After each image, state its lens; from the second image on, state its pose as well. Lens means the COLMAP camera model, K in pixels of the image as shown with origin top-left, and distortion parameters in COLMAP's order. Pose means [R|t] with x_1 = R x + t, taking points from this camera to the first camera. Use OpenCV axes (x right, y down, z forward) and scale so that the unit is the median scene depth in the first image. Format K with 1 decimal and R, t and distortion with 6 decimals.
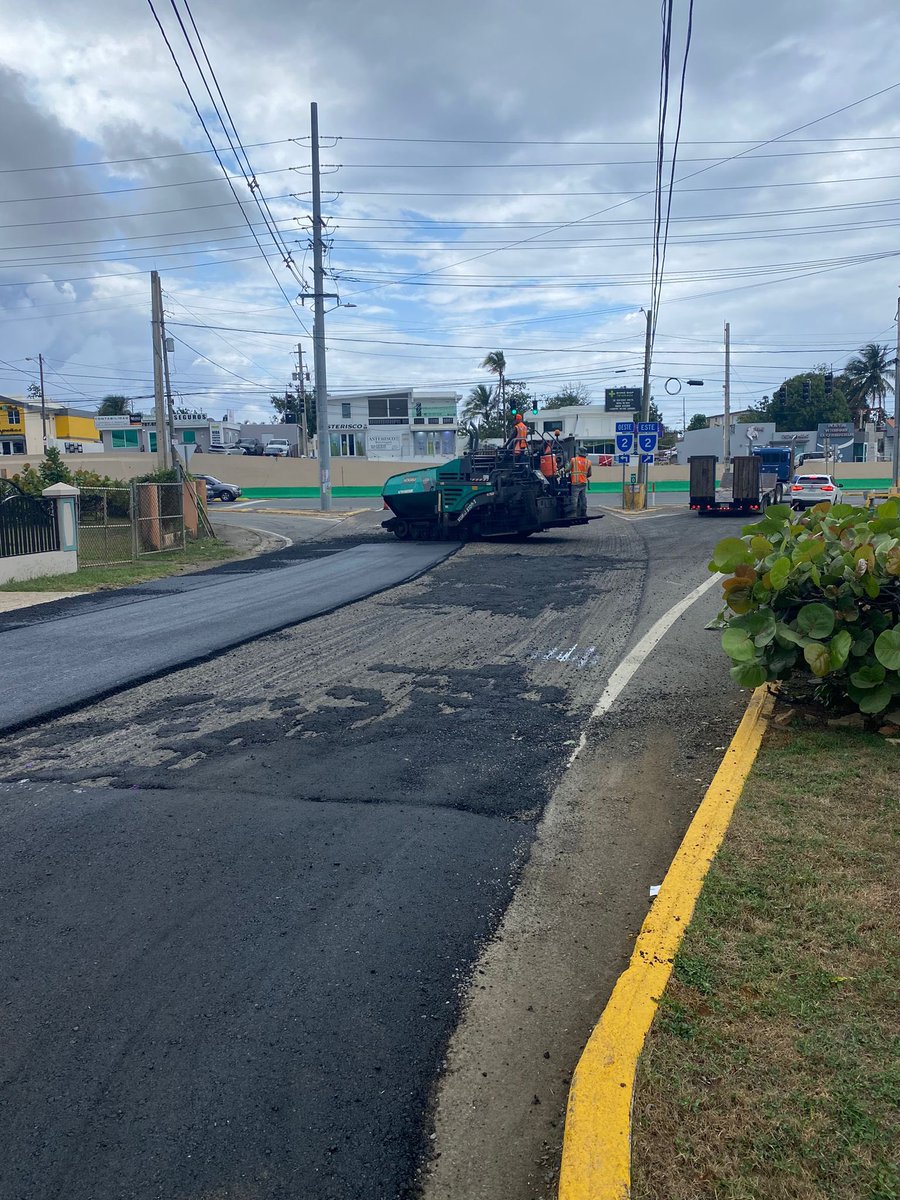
lens RADIAL K [[869.4, 0, 422.1], [0, 869.4, 598.5], [0, 0, 1]] dist [0.031053, -0.006011]
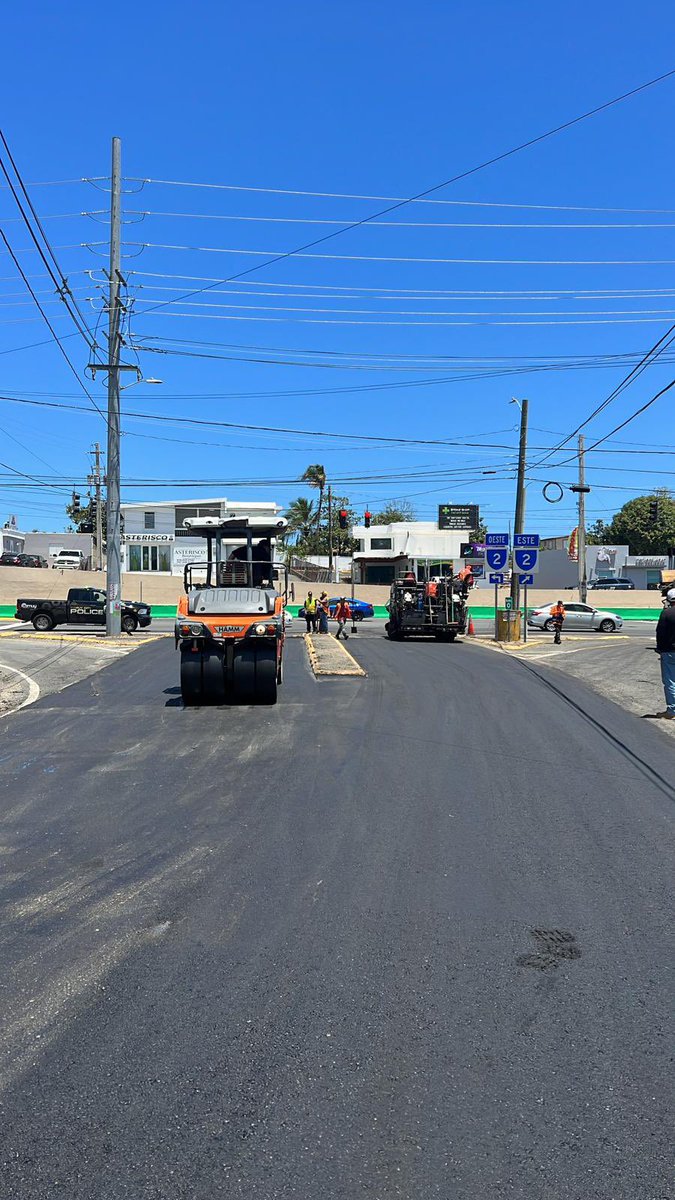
lens RADIAL K [[860.6, 0, 337.5], [0, 860.6, 600.0], [0, 0, 1]] dist [0.003338, 0.000507]
pose [[0.991873, 0.019189, 0.125775, -0.006693], [-0.001984, 0.990773, -0.135518, -0.019260], [-0.127215, 0.134167, 0.982759, 0.141096]]
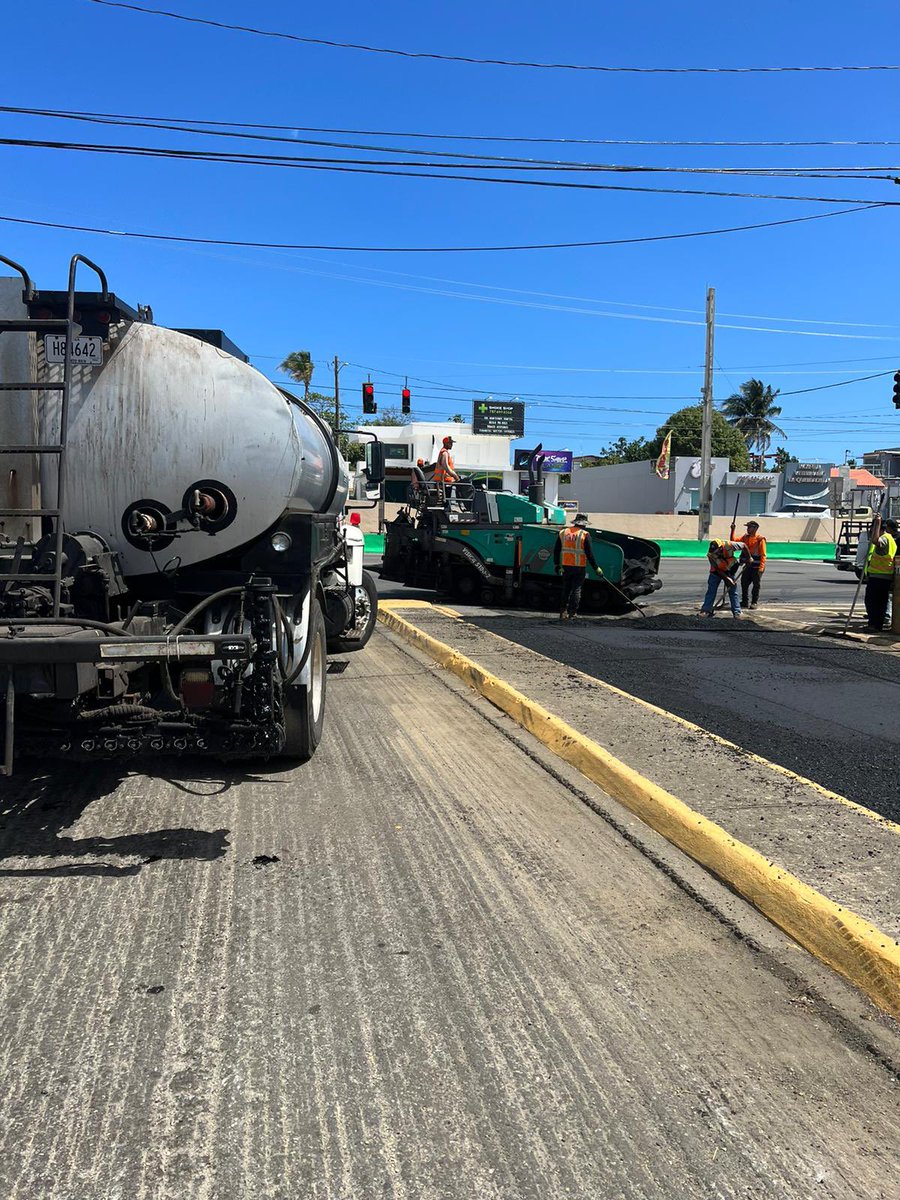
lens RADIAL K [[869.4, 0, 422.1], [0, 869.4, 598.5], [0, 0, 1]] dist [0.031053, -0.006011]
pose [[0.964120, 0.009673, 0.265291, -0.009674], [0.005203, 0.998456, -0.055312, -0.047213], [-0.265416, 0.054707, 0.962581, 0.361147]]
